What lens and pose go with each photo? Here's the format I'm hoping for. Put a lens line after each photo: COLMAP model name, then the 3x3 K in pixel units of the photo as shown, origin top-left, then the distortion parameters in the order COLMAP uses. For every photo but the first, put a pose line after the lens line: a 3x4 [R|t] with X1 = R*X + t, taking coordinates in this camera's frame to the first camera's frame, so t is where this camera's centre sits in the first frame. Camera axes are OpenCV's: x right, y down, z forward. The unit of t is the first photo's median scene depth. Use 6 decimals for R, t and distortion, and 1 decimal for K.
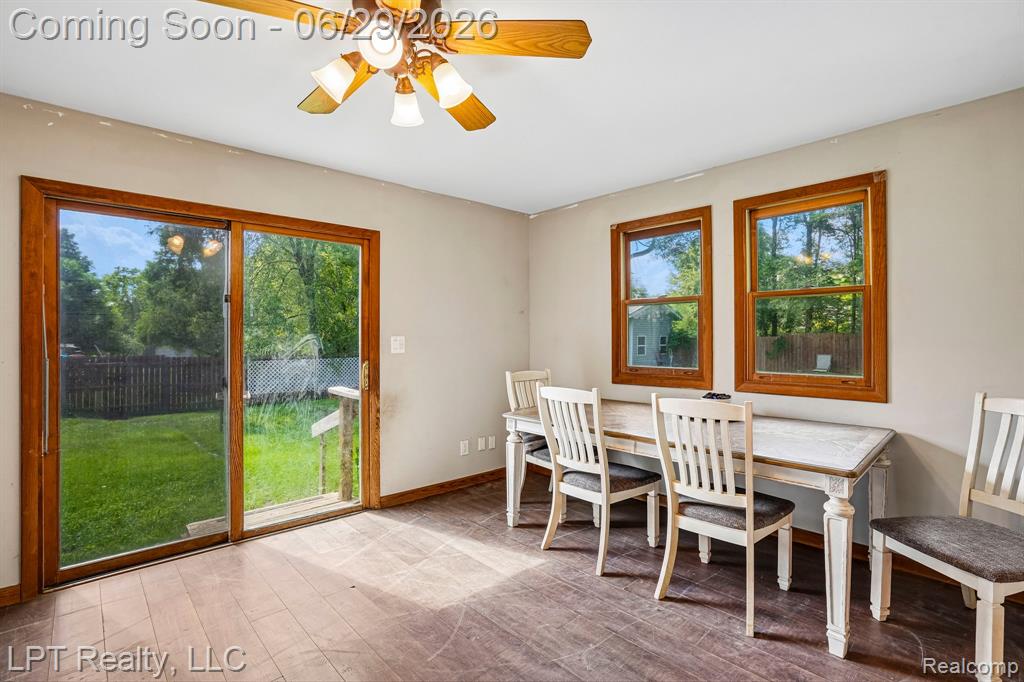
lens RADIAL K [[476.3, 0, 509.8], [0, 476.3, 341.5], [0, 0, 1]] dist [-0.051386, 0.017164]
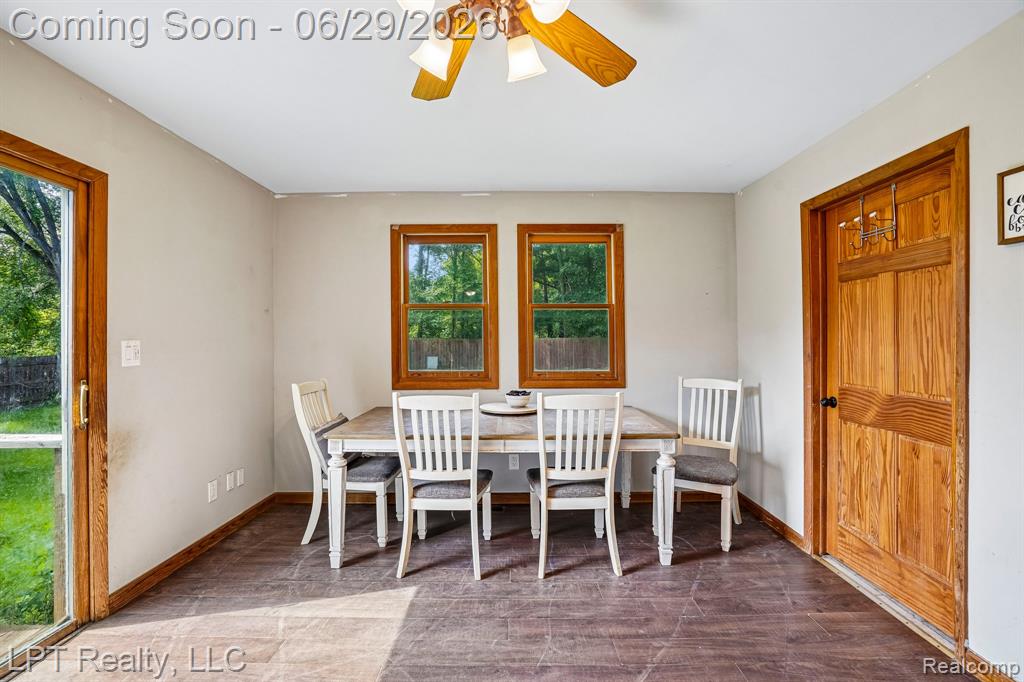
lens RADIAL K [[476.3, 0, 521.1], [0, 476.3, 341.4], [0, 0, 1]] dist [-0.051386, 0.017164]
pose [[0.679969, -0.000474, 0.733241, -0.379702], [0.006605, 0.999963, -0.005479, -0.003025], [-0.733211, 0.008569, 0.679947, 0.194702]]
